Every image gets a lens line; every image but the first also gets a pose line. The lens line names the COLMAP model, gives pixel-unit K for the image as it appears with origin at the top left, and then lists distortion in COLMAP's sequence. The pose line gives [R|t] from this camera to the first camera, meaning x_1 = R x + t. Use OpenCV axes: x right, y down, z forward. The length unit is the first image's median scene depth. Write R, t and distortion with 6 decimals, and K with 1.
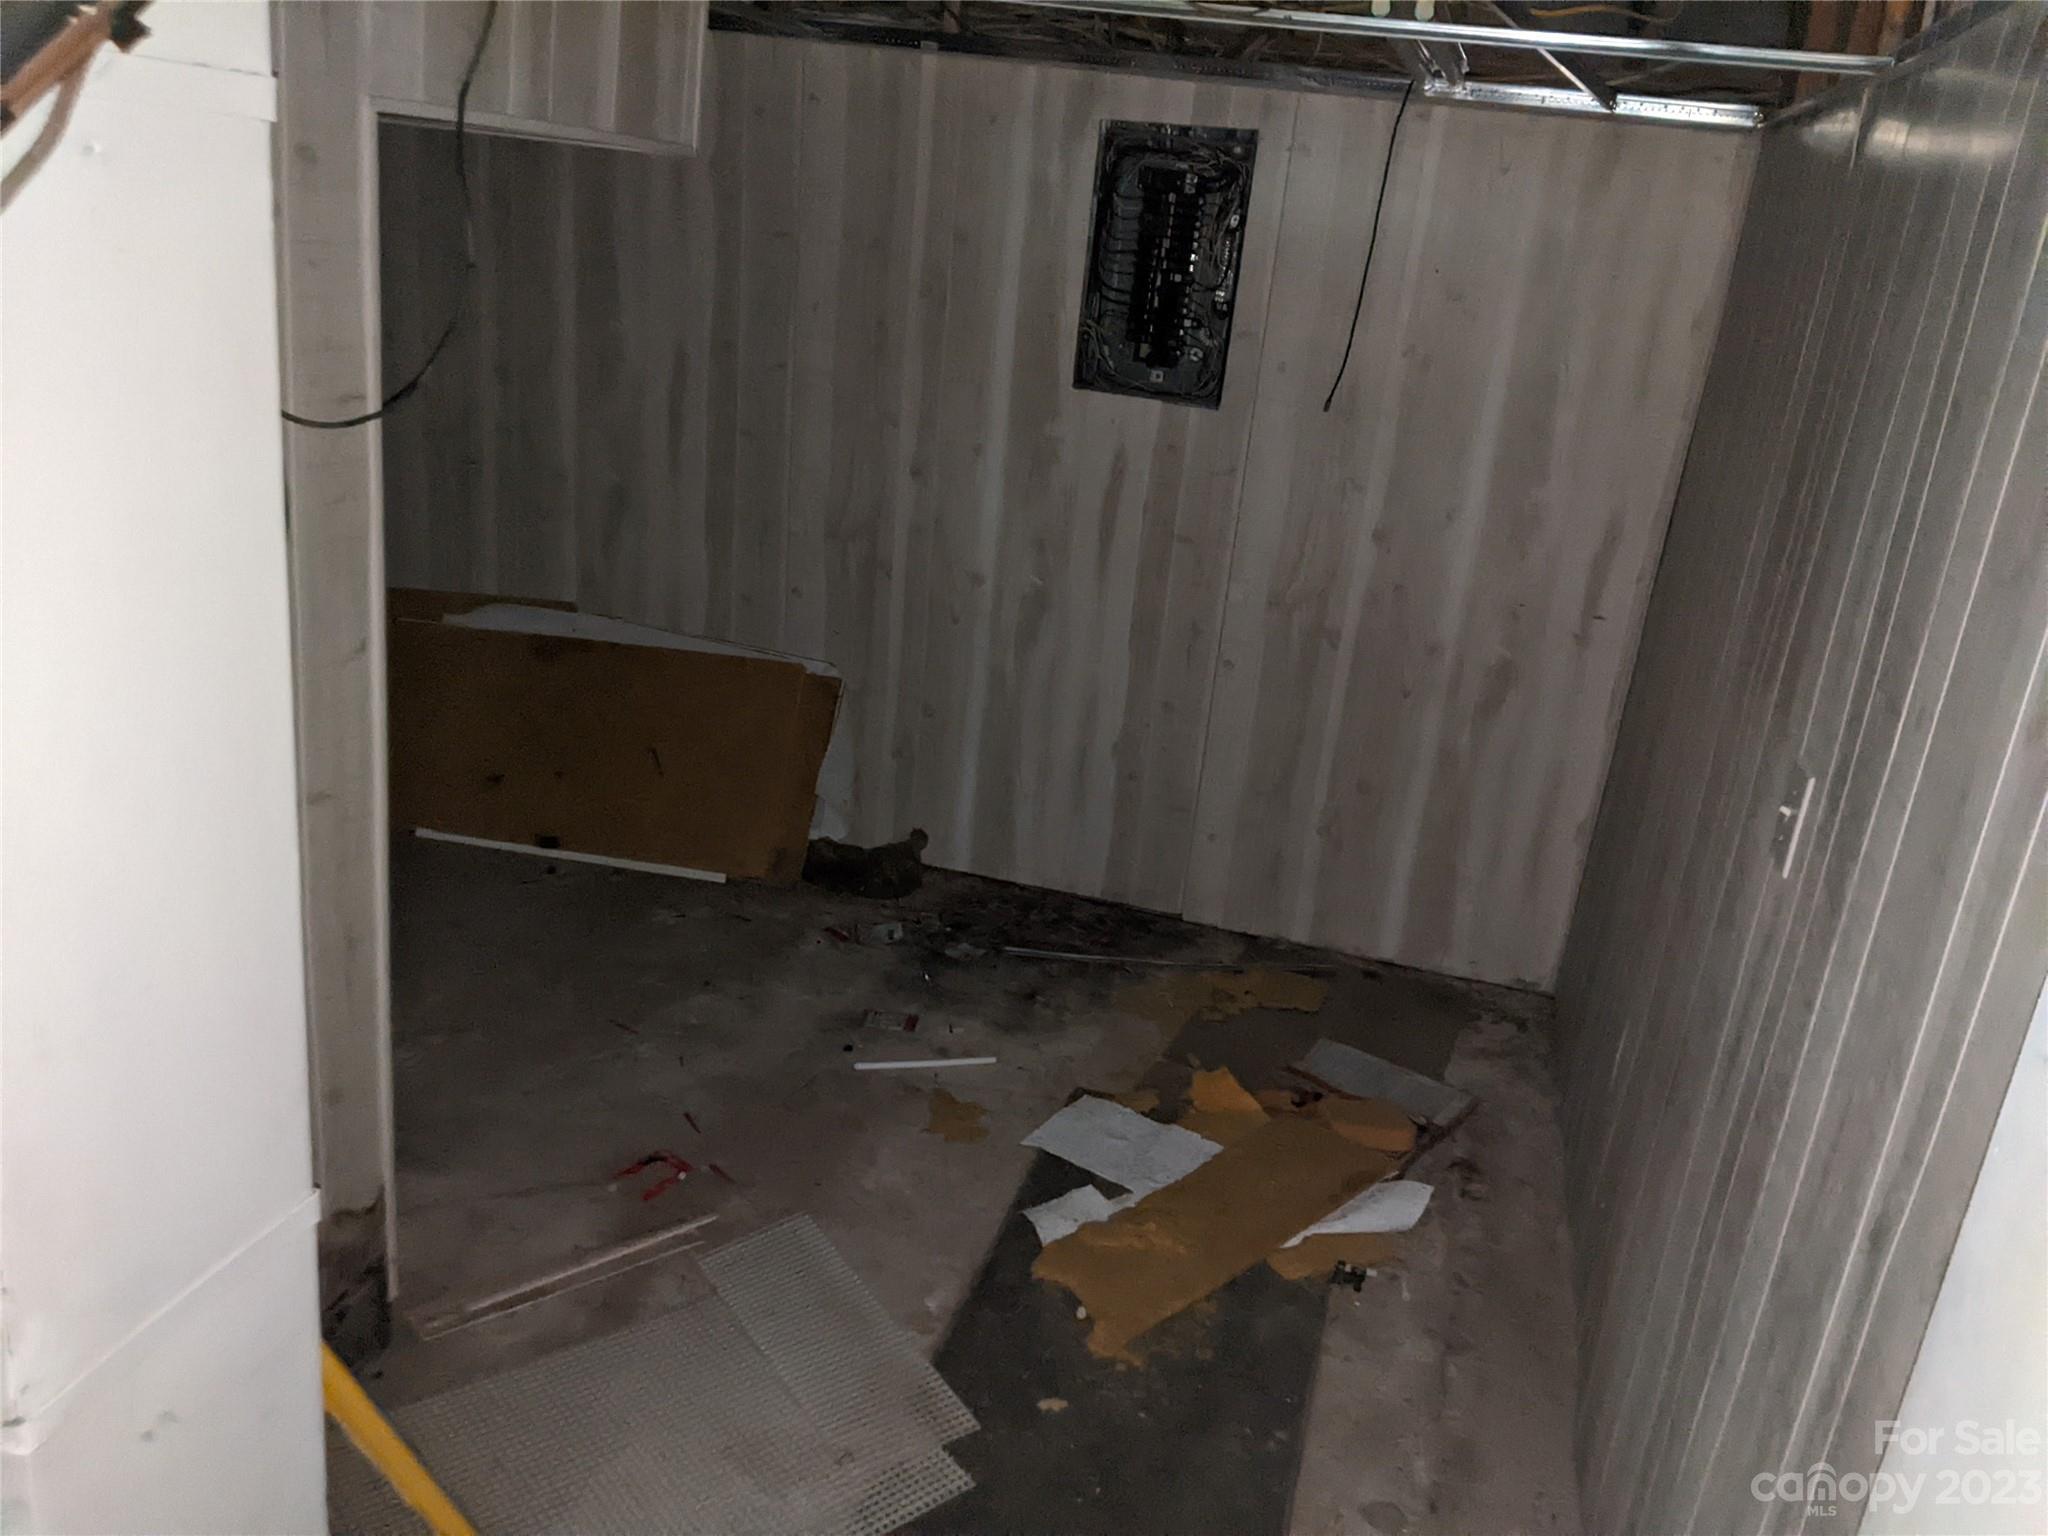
lens RADIAL K [[1621.9, 0, 1024.0], [0, 1621.9, 768.0], [0, 0, 1]] dist [0.063932, -0.096389]
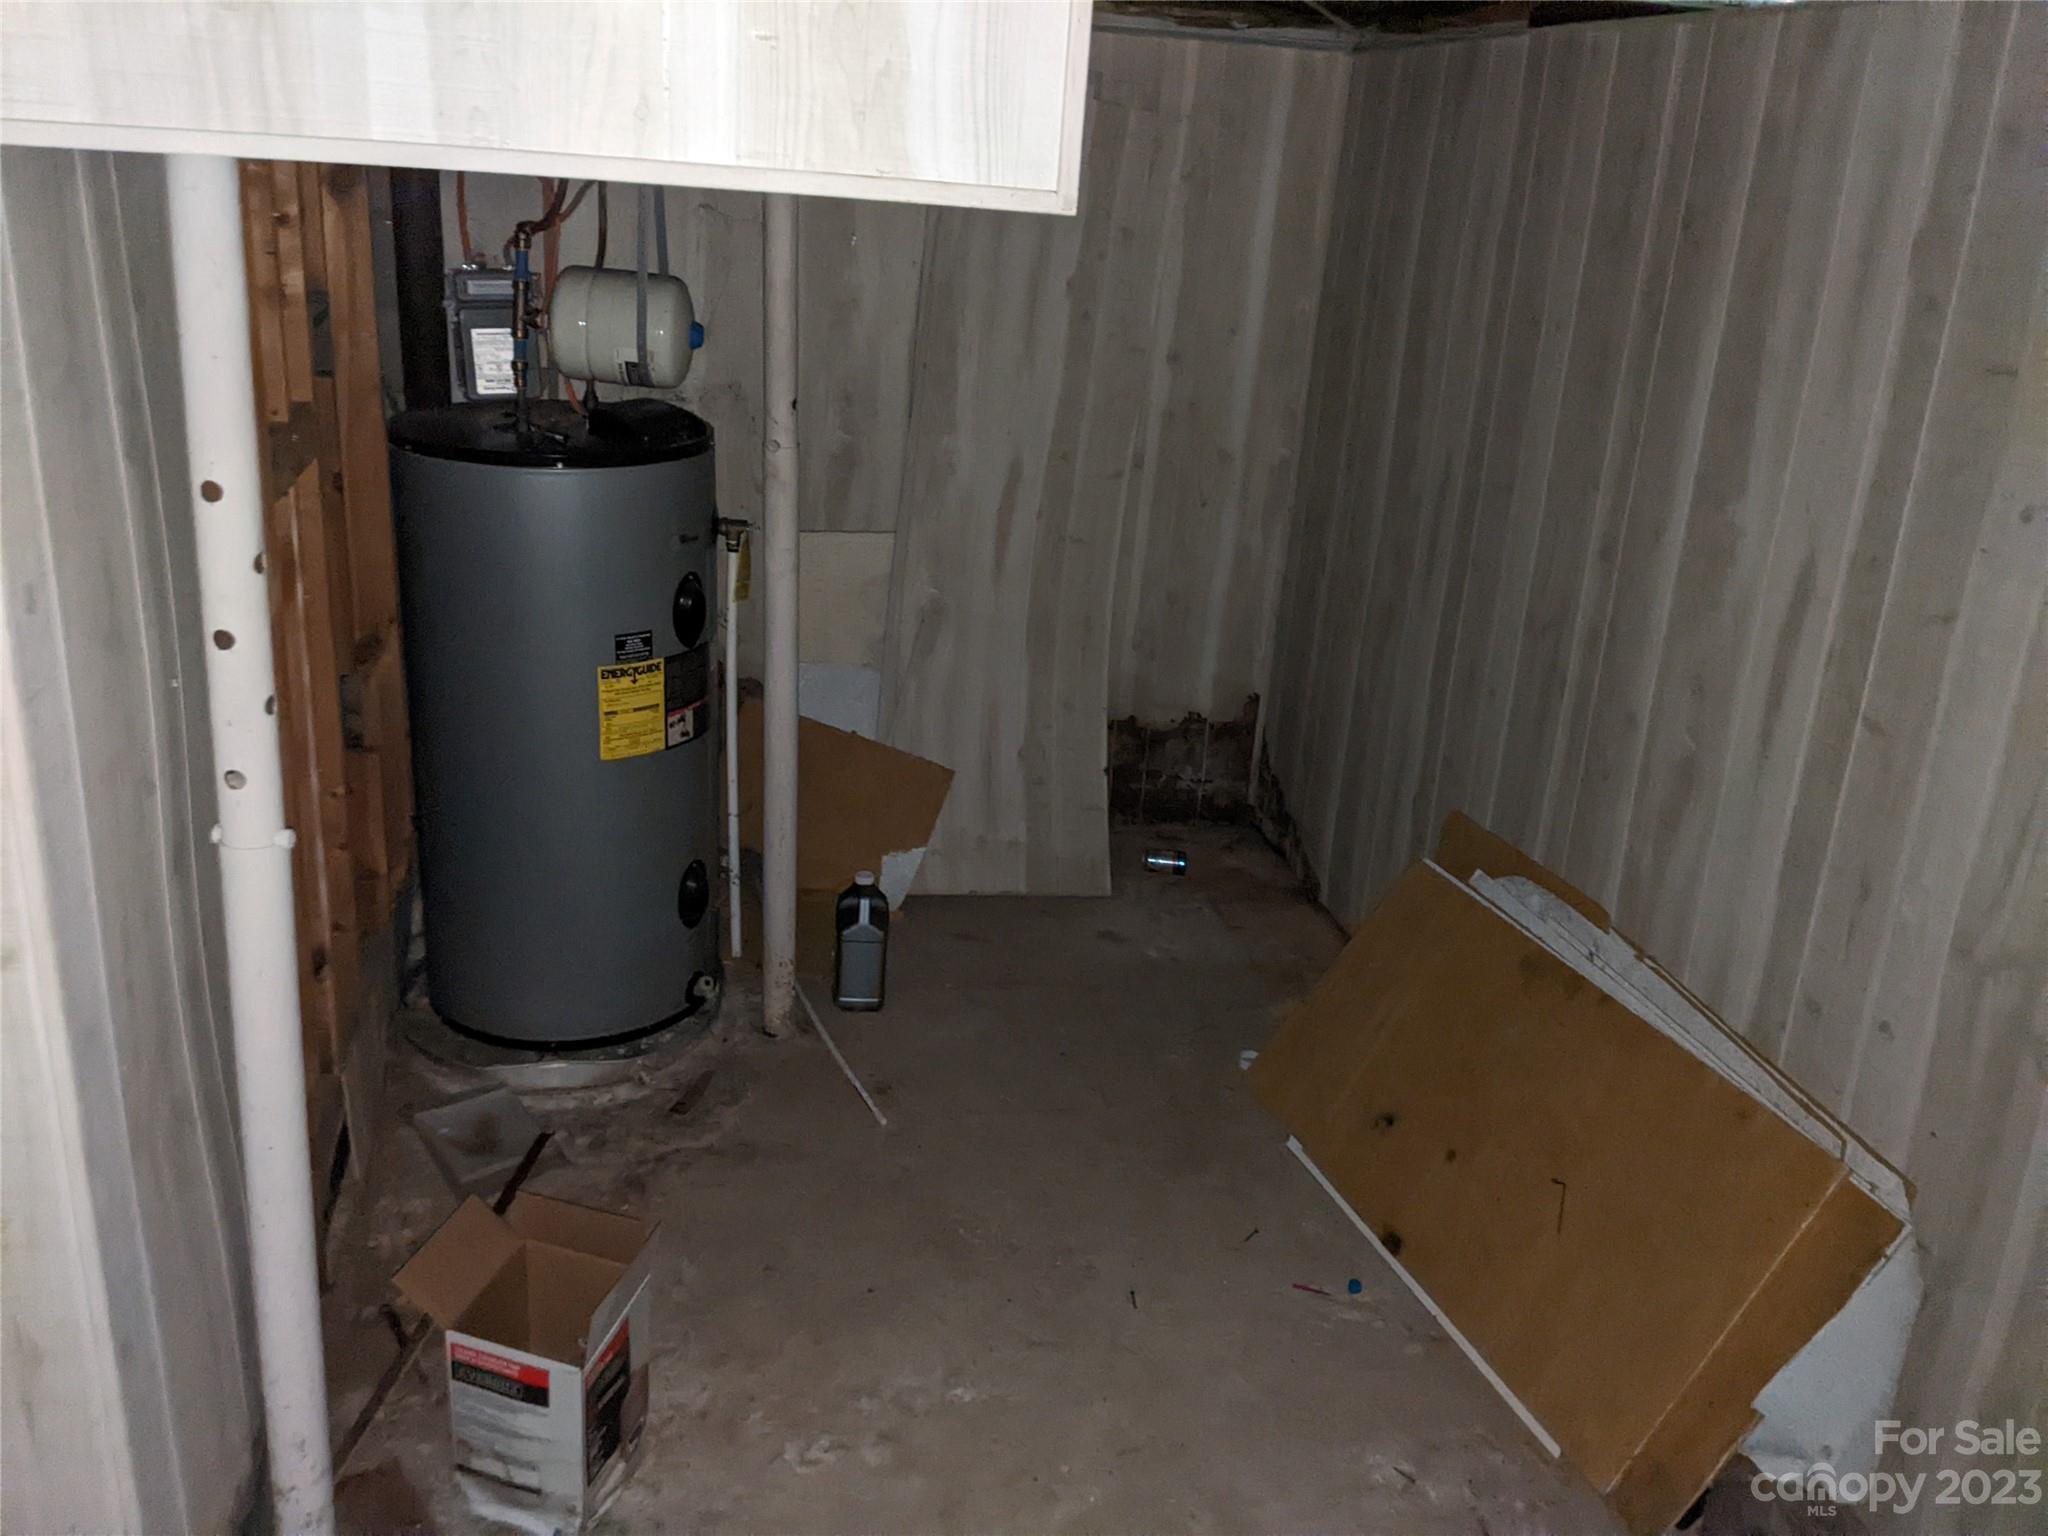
lens RADIAL K [[1598.5, 0, 1024.0], [0, 1598.5, 768.0], [0, 0, 1]] dist [0.076808, 0.001222]
pose [[0.498296, 0.233421, -0.834995, 0.145657], [-0.292787, 0.951804, 0.091349, -0.157719], [0.816074, 0.198956, 0.542623, 0.471433]]
